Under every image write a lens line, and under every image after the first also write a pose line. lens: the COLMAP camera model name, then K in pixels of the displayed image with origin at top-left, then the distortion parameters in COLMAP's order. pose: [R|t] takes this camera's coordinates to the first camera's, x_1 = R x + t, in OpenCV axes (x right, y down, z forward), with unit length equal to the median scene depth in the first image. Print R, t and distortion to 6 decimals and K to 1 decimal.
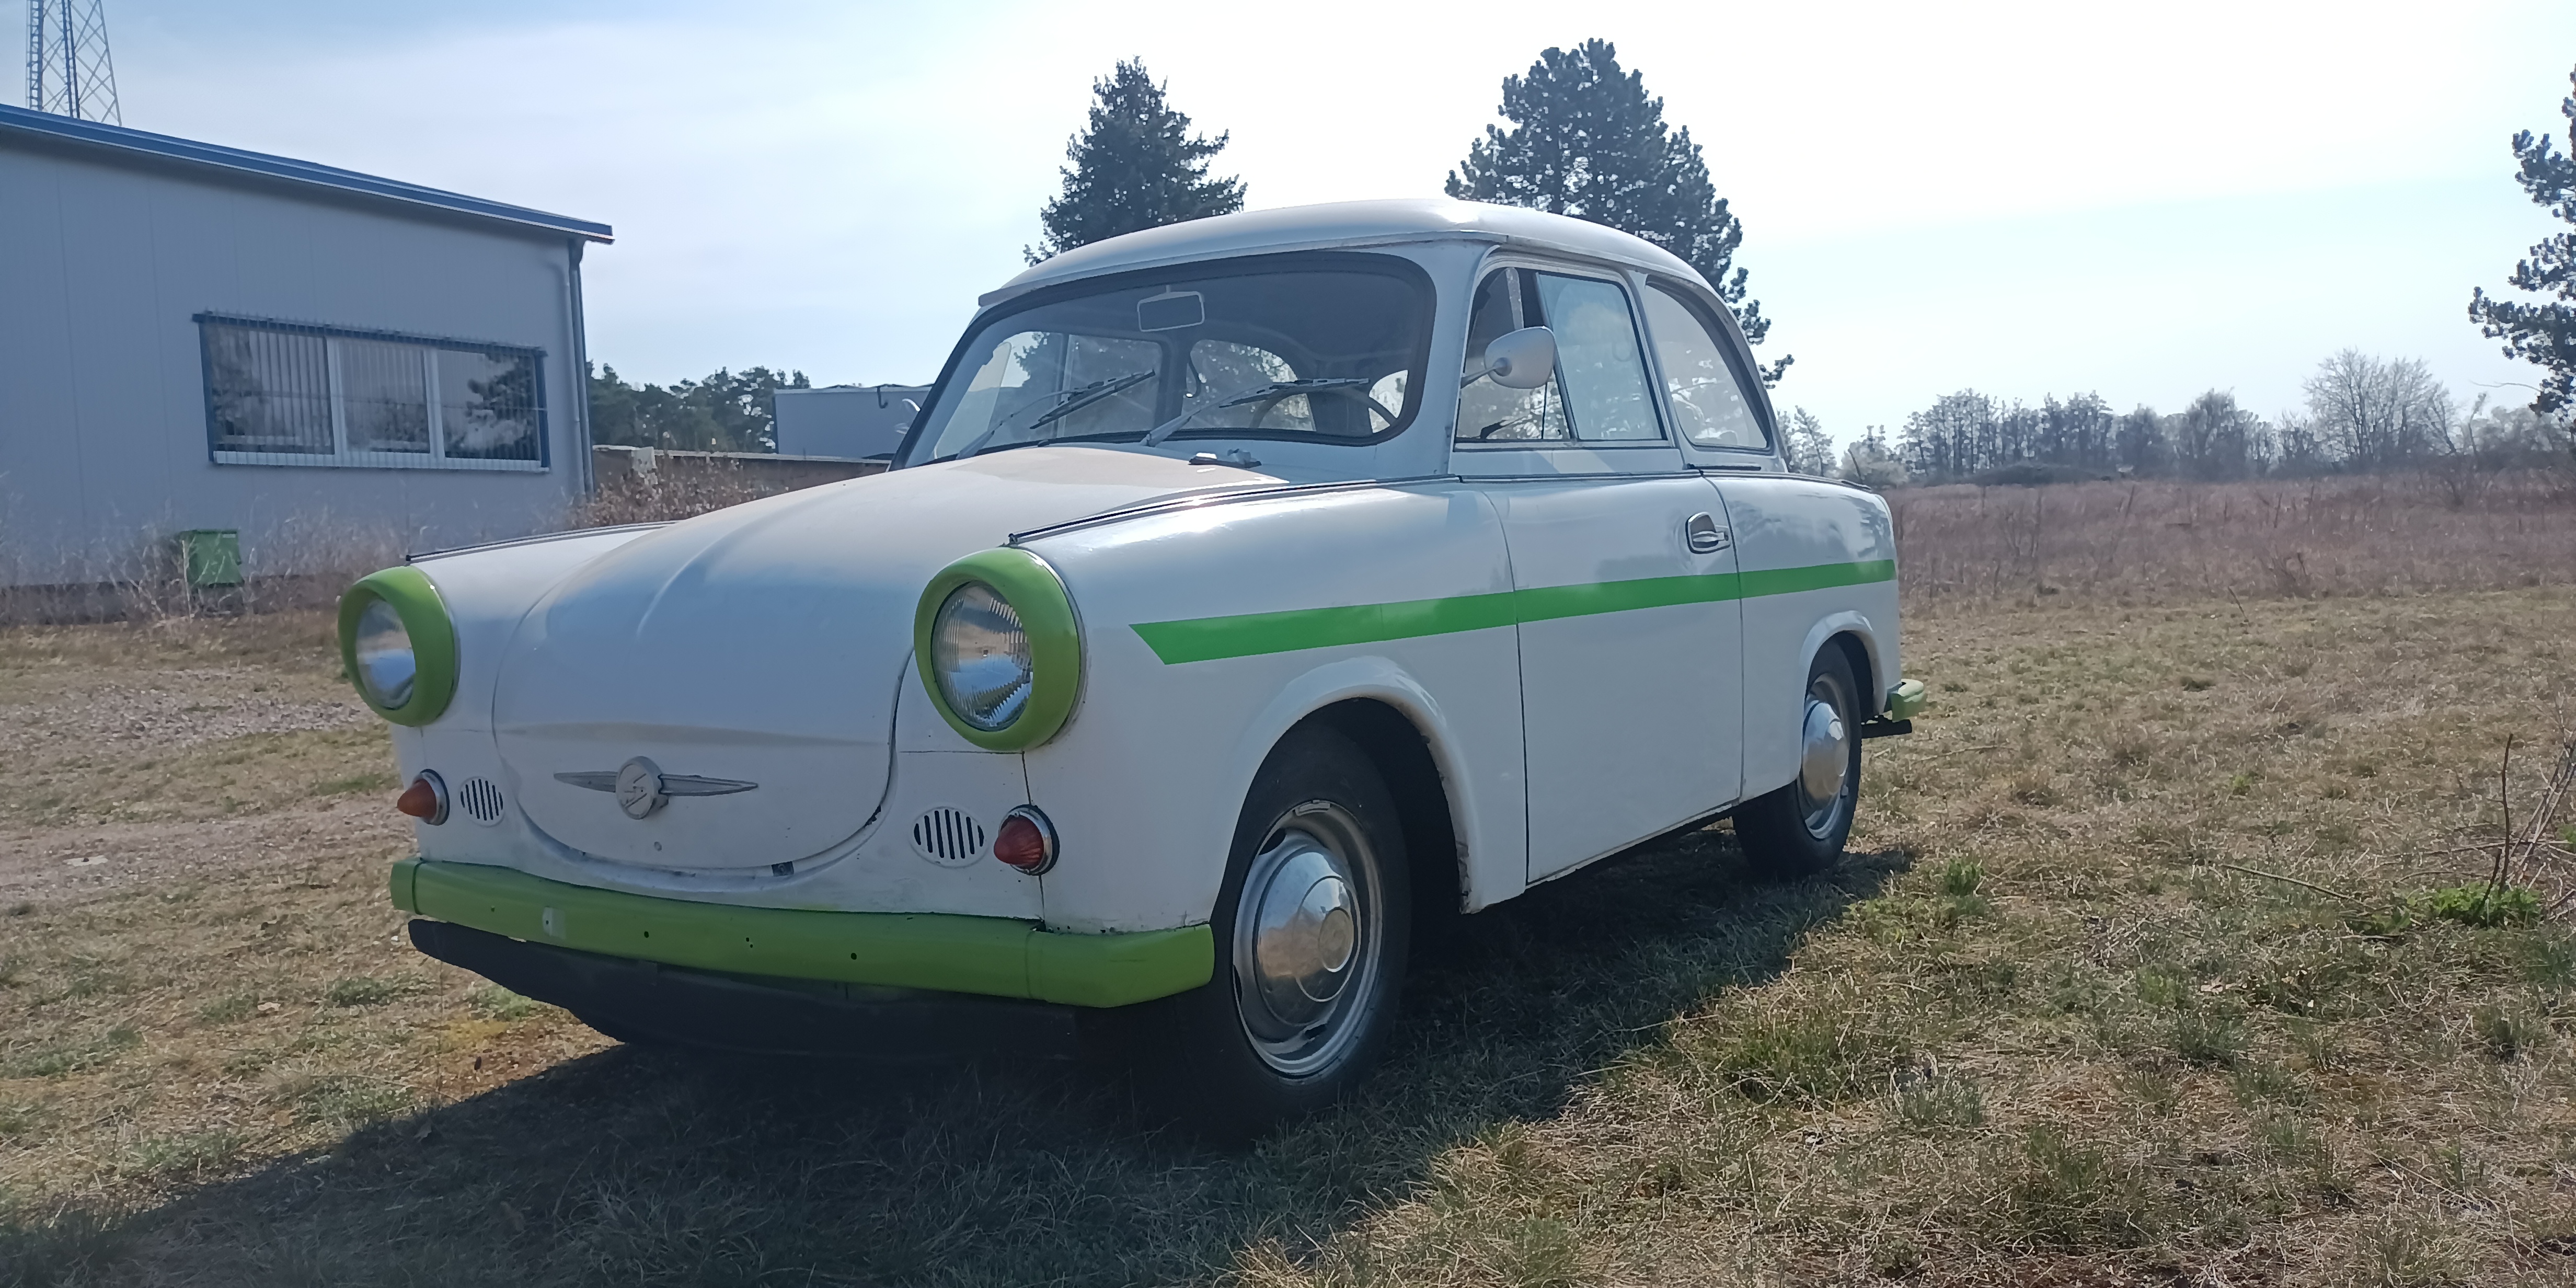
lens RADIAL K [[1956.3, 0, 1288.0], [0, 1956.3, 644.0], [0, 0, 1]] dist [0.075582, -0.097359]
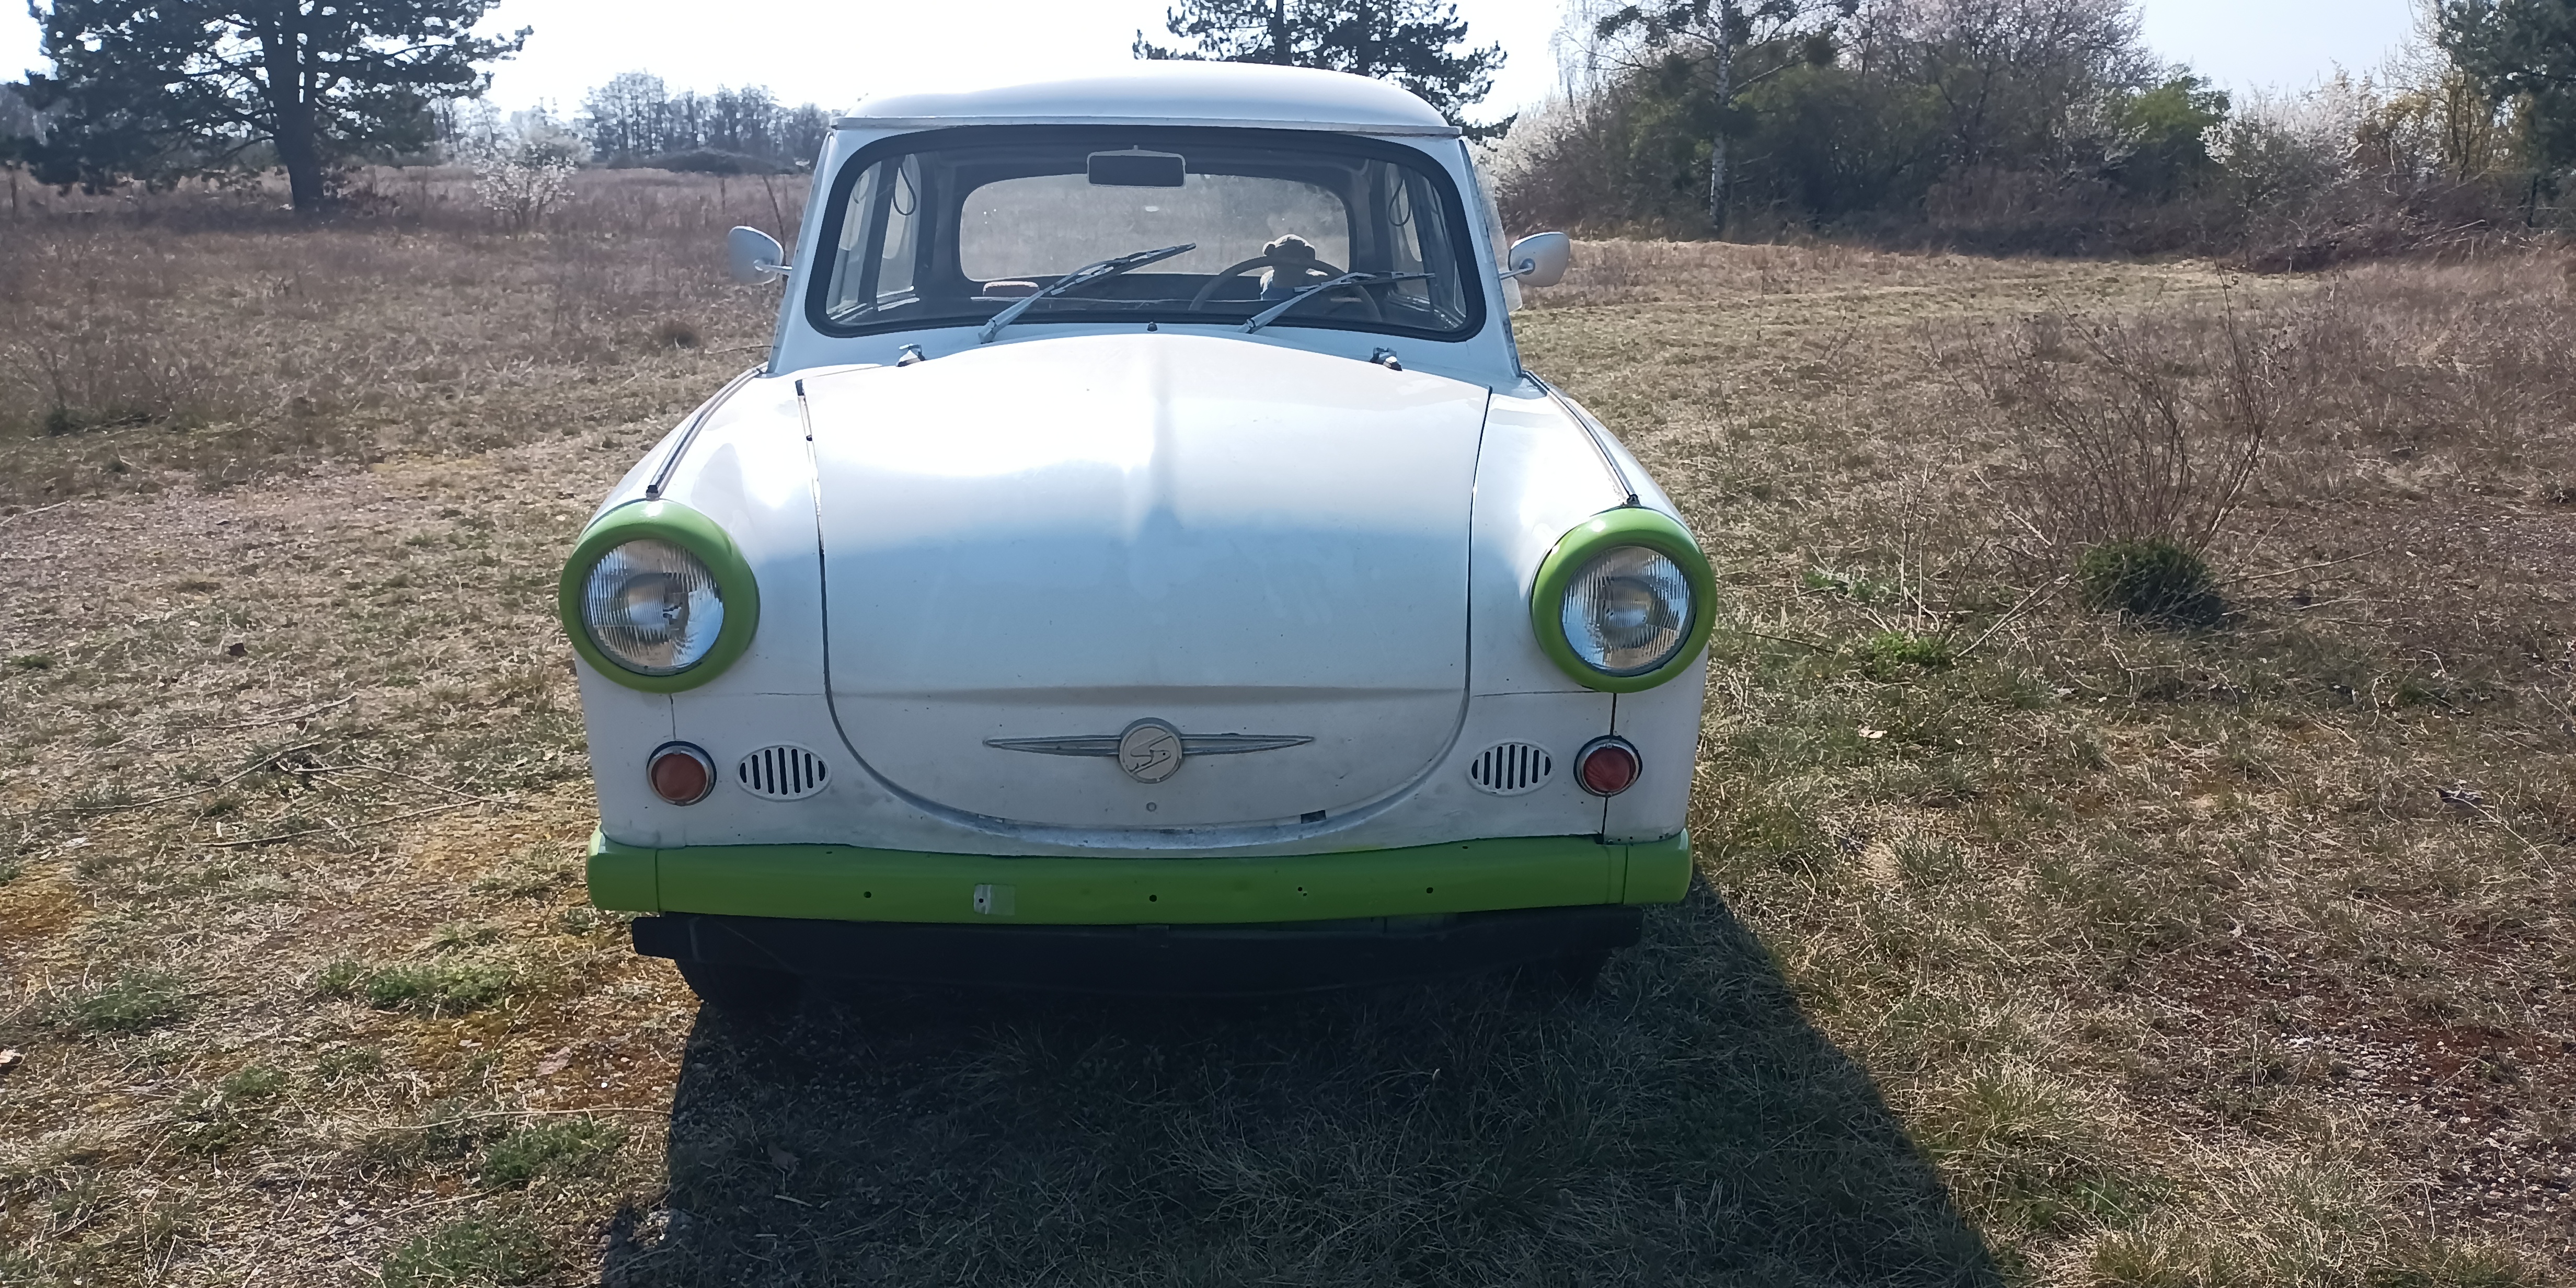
lens RADIAL K [[1956.3, 0, 1288.0], [0, 1956.3, 644.0], [0, 0, 1]] dist [0.075582, -0.097359]
pose [[0.786745, -0.090933, 0.610543, -0.745490], [-0.008271, 0.987448, 0.157727, -0.112156], [-0.617222, -0.129140, 0.776118, 0.202368]]
